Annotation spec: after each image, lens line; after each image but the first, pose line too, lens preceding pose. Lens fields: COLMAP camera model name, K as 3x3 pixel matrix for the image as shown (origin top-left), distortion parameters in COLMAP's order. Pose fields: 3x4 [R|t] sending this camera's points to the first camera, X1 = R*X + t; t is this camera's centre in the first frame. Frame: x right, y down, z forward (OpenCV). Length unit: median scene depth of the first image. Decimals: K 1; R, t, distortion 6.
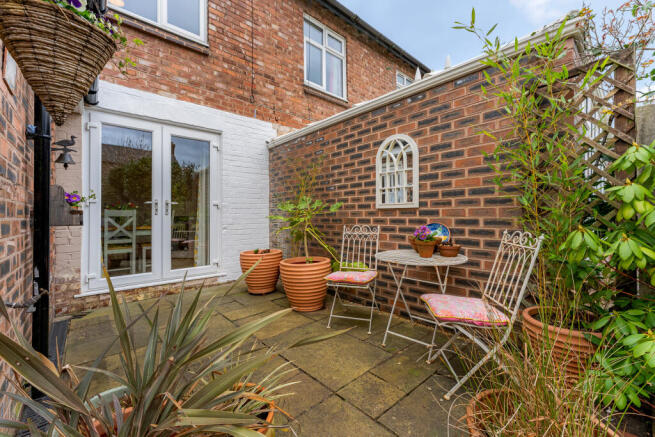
lens RADIAL K [[270.1, 0, 325.5], [0, 270.1, 218.7], [0, 0, 1]] dist [0.001343, 0.000090]
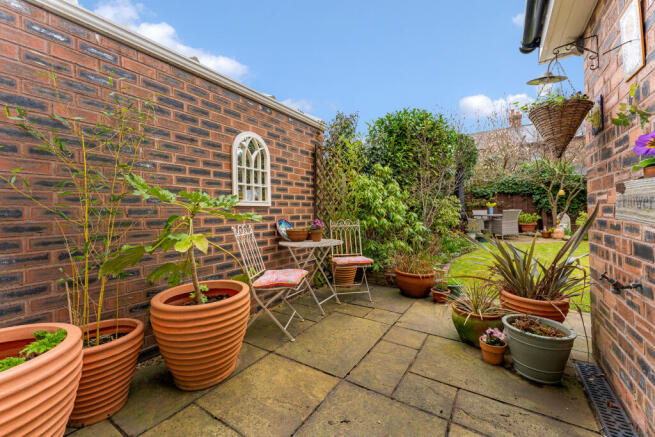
lens RADIAL K [[270.1, 0, 327.8], [0, 270.1, 216.2], [0, 0, 1]] dist [0.001343, 0.000090]
pose [[-0.267027, -0.002396, 0.963686, -0.885503], [0.027787, 0.999562, 0.010184, -0.004622], [-0.963288, 0.029498, -0.266844, 1.143340]]
